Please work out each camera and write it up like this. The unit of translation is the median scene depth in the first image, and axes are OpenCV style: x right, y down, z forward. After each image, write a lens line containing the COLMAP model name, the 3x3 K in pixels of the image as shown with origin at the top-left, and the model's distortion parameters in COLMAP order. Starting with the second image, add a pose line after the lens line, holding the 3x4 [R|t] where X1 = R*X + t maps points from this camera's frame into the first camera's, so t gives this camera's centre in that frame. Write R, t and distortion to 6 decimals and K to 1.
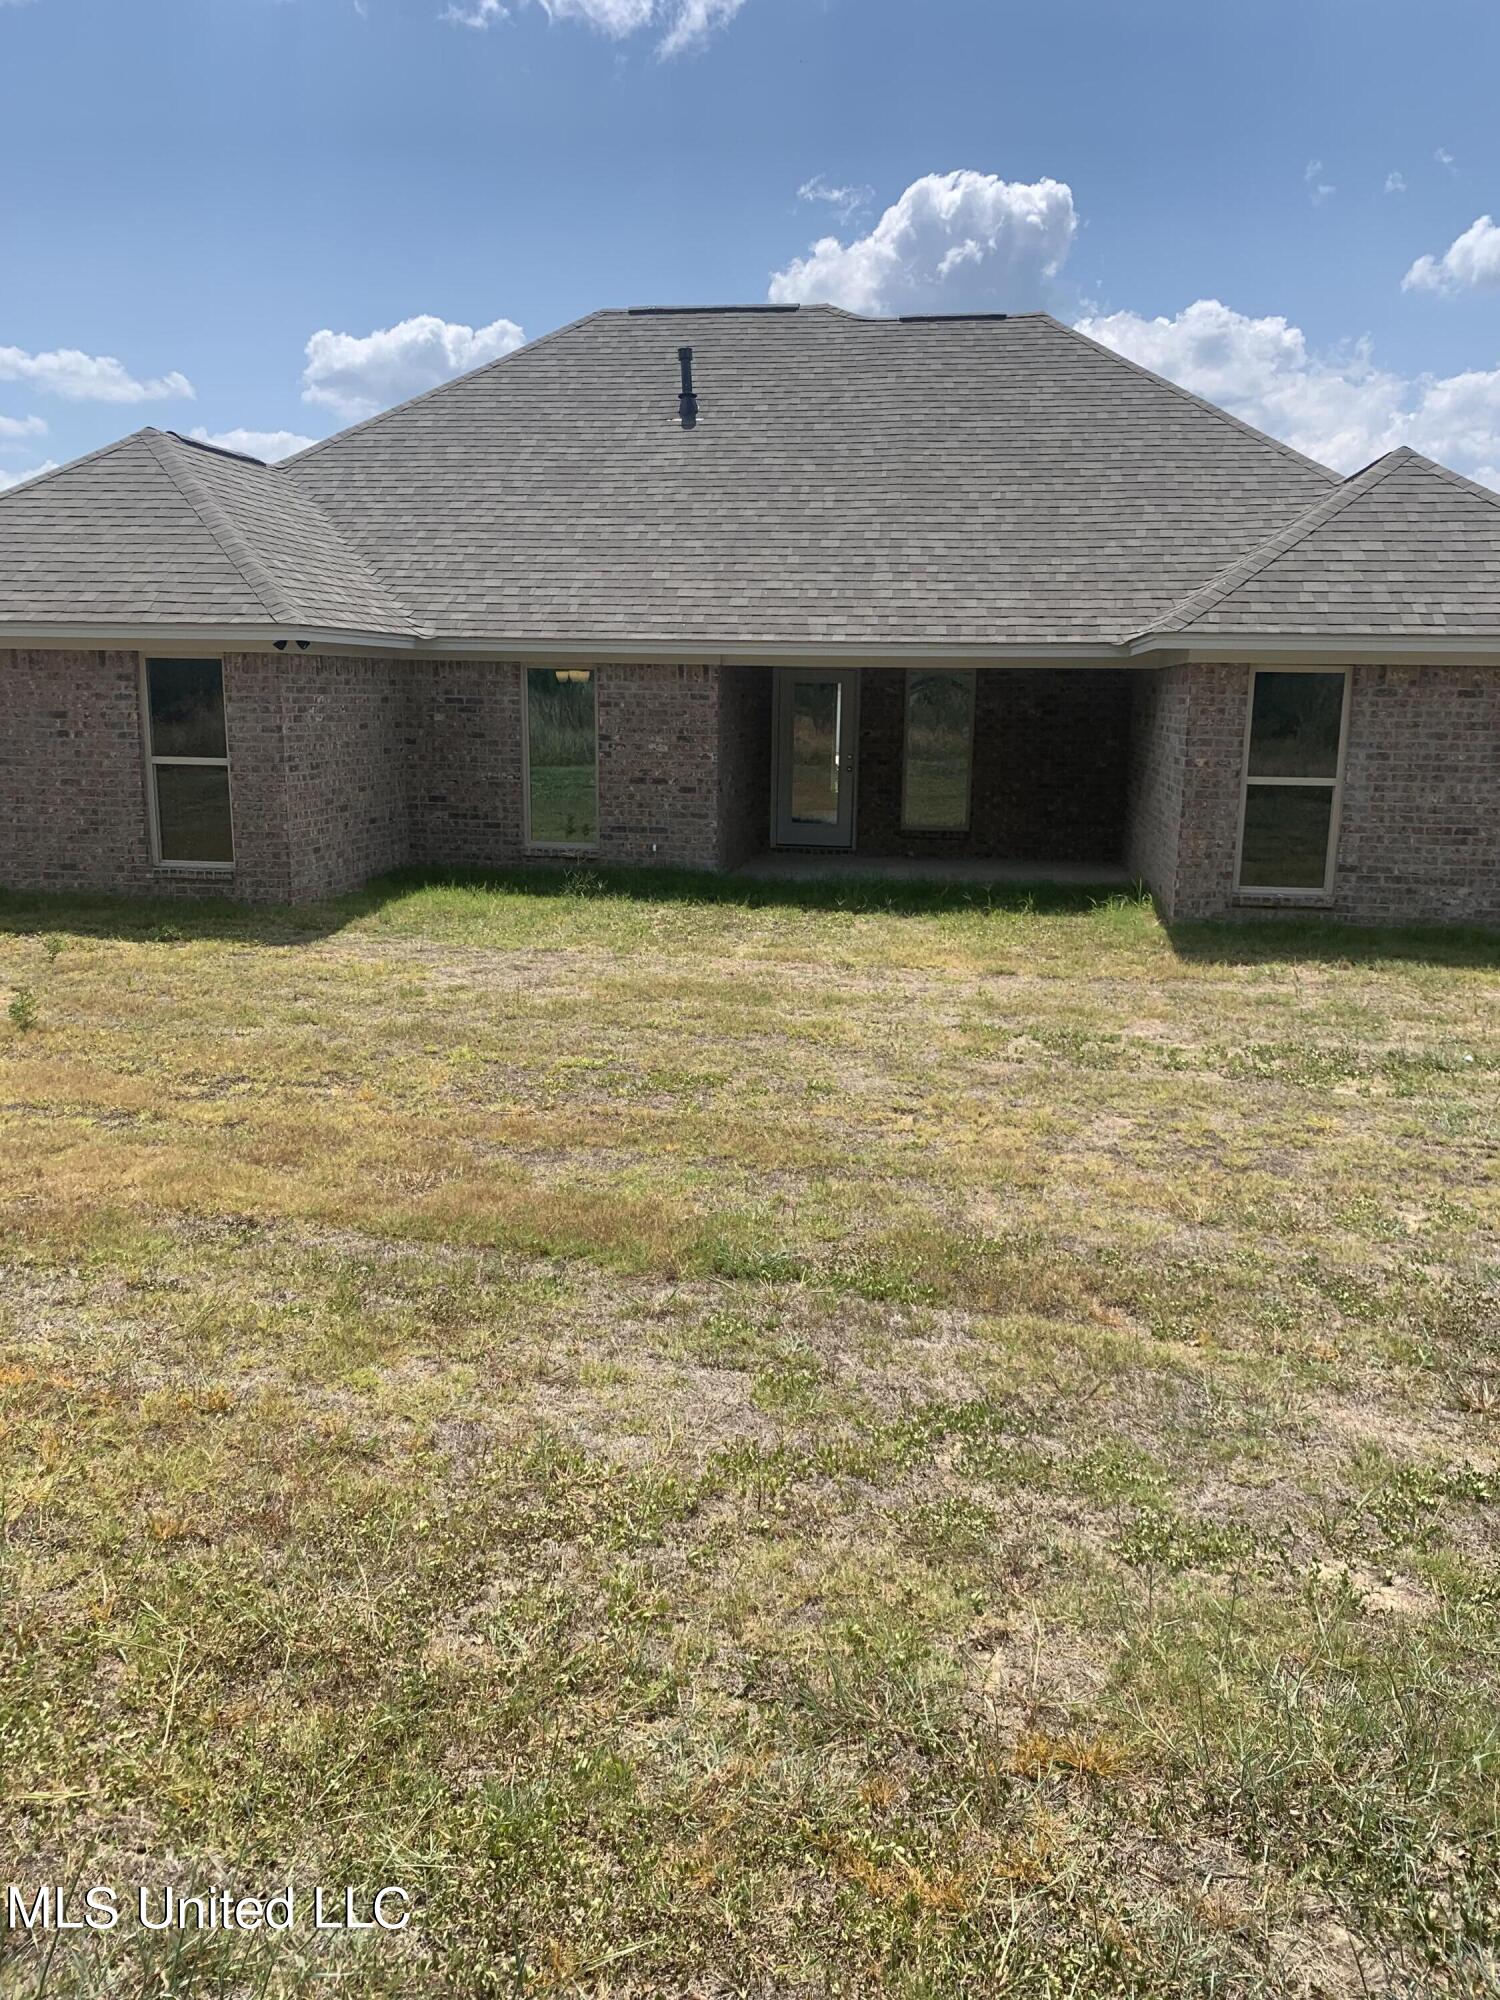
lens RADIAL K [[1562.5, 0, 749.7], [0, 1562.5, 1001.3], [0, 0, 1]] dist [0.026998, -0.031135]
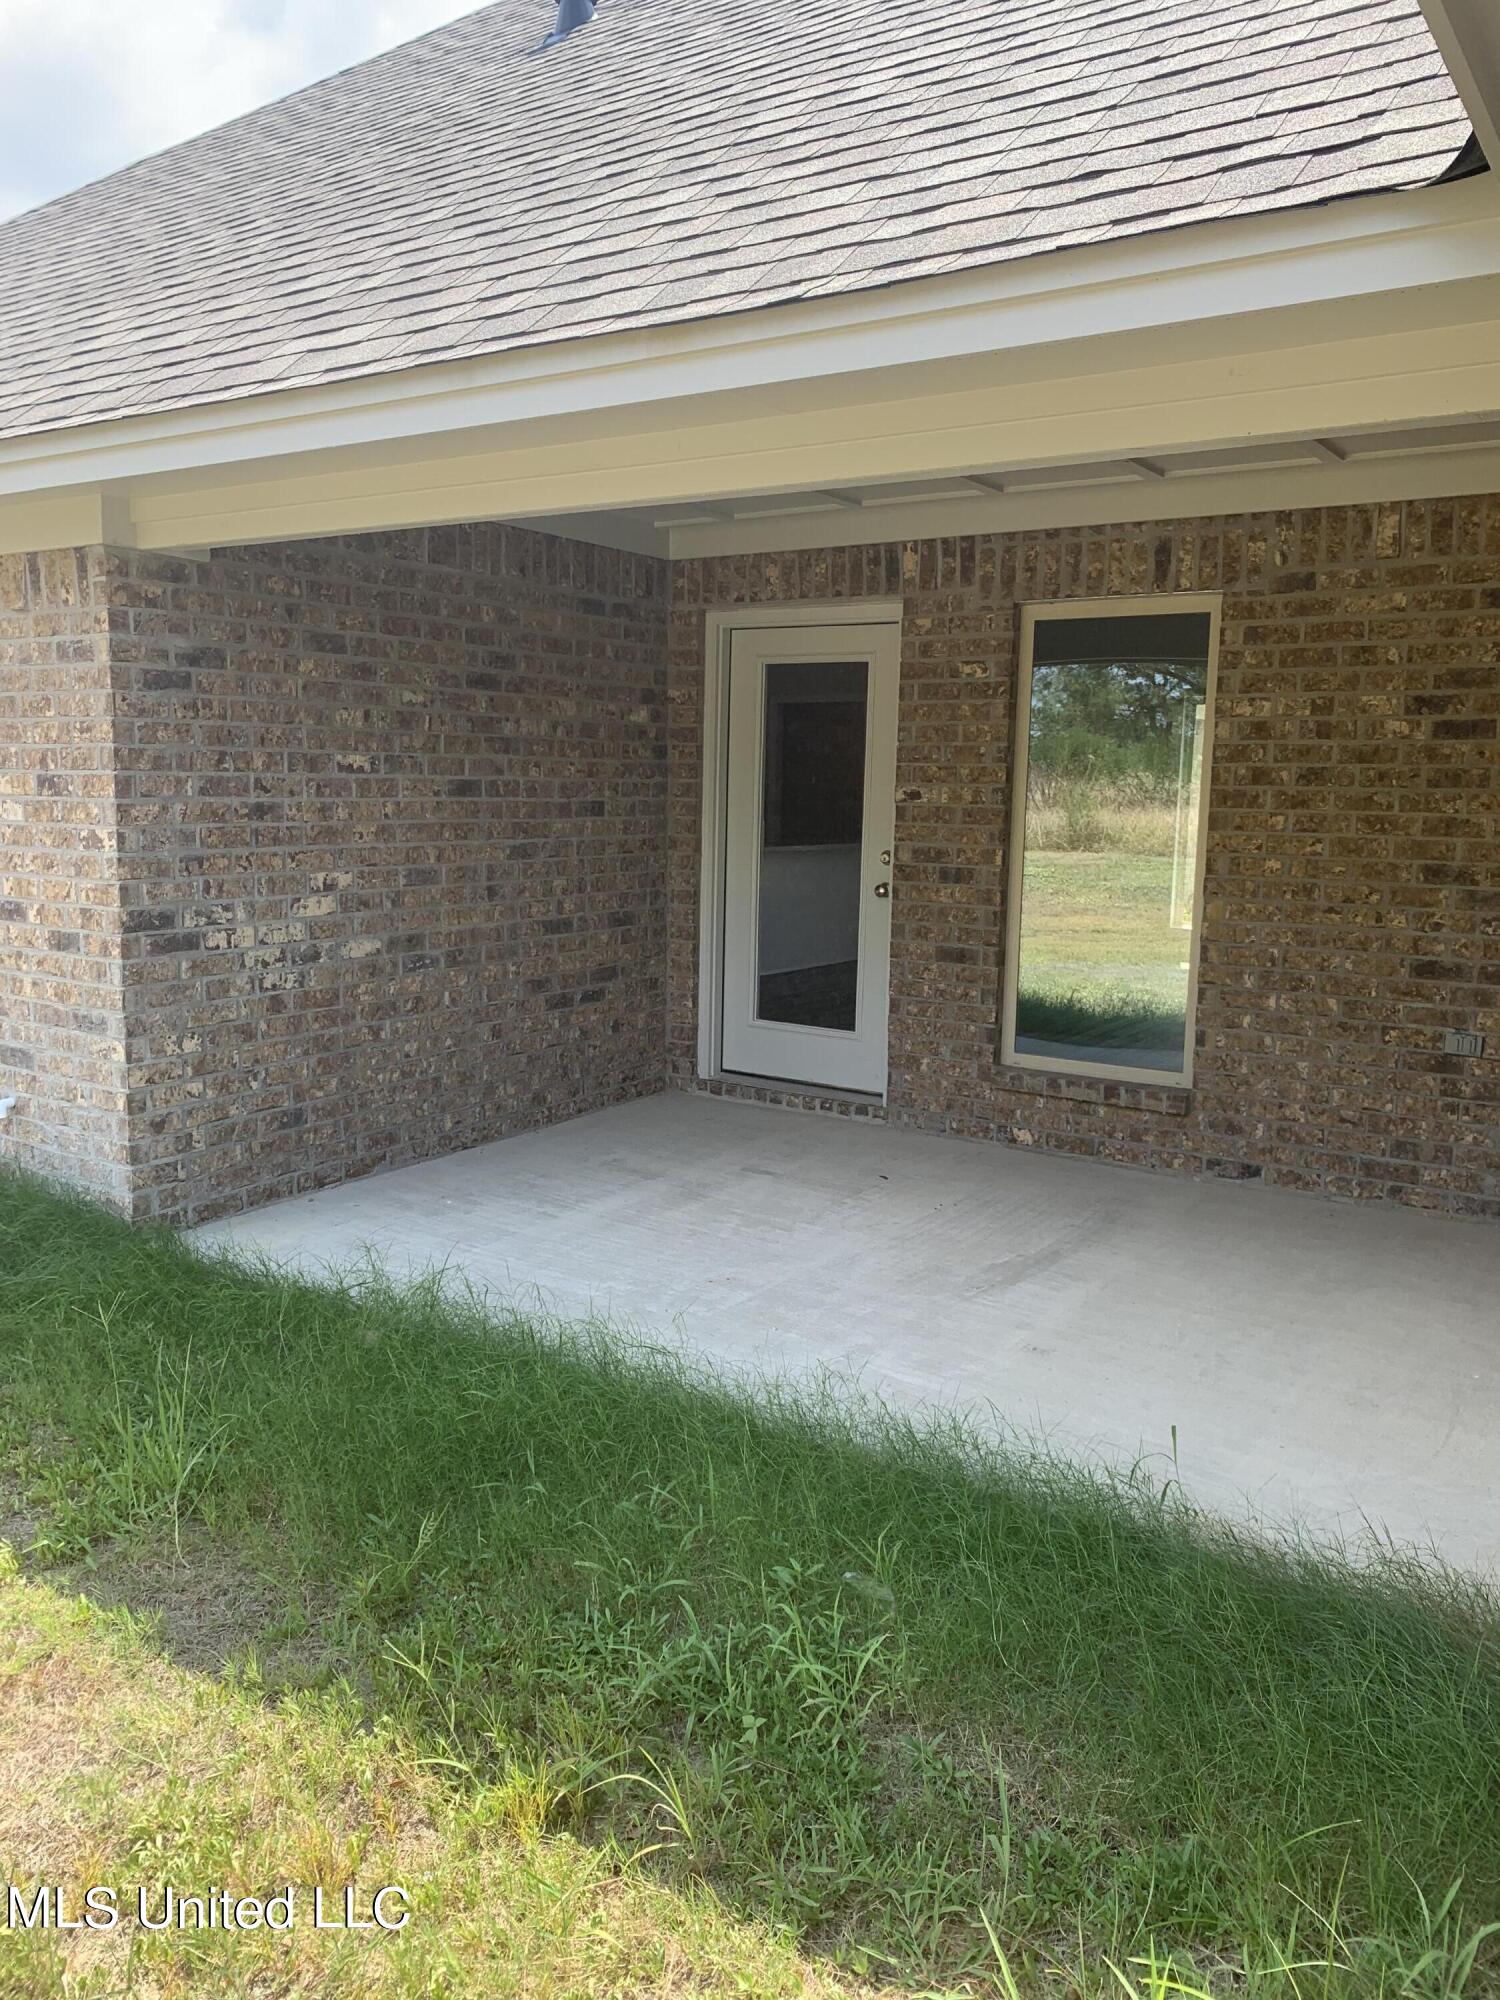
lens RADIAL K [[1562.5, 0, 747.3], [0, 1562.5, 1002.0], [0, 0, 1]] dist [0.026998, -0.031135]
pose [[0.904677, 0.067422, -0.420730, 0.225366], [-0.092129, 0.994997, -0.038653, -0.123536], [0.416019, 0.073730, 0.906362, 0.767789]]
